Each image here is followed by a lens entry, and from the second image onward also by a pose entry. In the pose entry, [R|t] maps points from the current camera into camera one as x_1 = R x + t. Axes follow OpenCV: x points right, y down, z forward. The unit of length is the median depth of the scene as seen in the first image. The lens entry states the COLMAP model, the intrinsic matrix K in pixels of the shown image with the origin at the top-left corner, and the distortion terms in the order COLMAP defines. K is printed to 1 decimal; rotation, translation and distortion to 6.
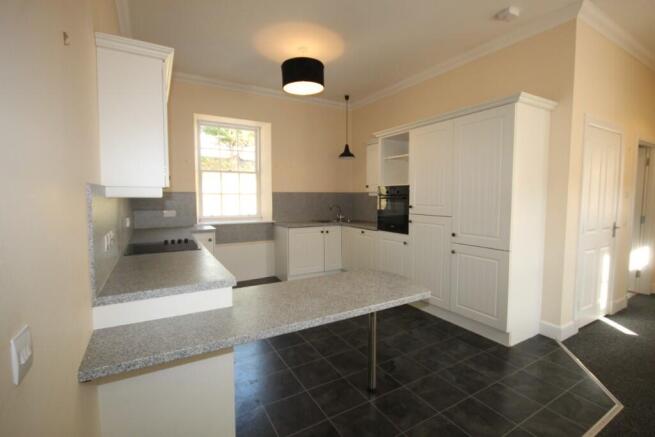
lens RADIAL K [[303.9, 0, 329.5], [0, 303.9, 214.7], [0, 0, 1]] dist [-0.001313, 0.000113]
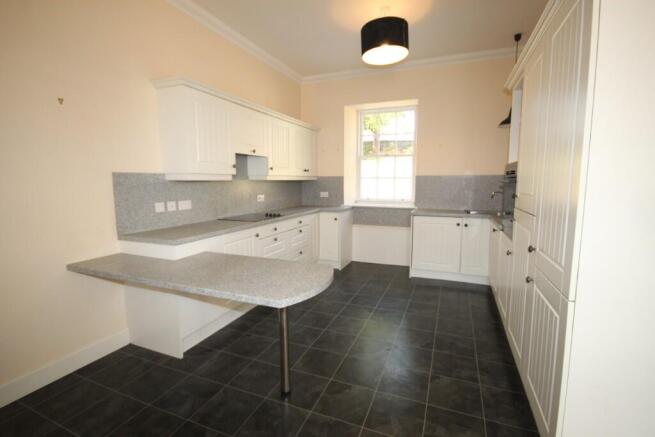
lens RADIAL K [[306.1, 0, 329.6], [0, 306.1, 207.5], [0, 0, 1]] dist [0.040413, 0.000026]
pose [[0.626263, 0.071264, -0.776348, 0.476846], [-0.049334, 0.997440, 0.051762, -0.016505], [0.778050, 0.005884, 0.628175, 0.272220]]
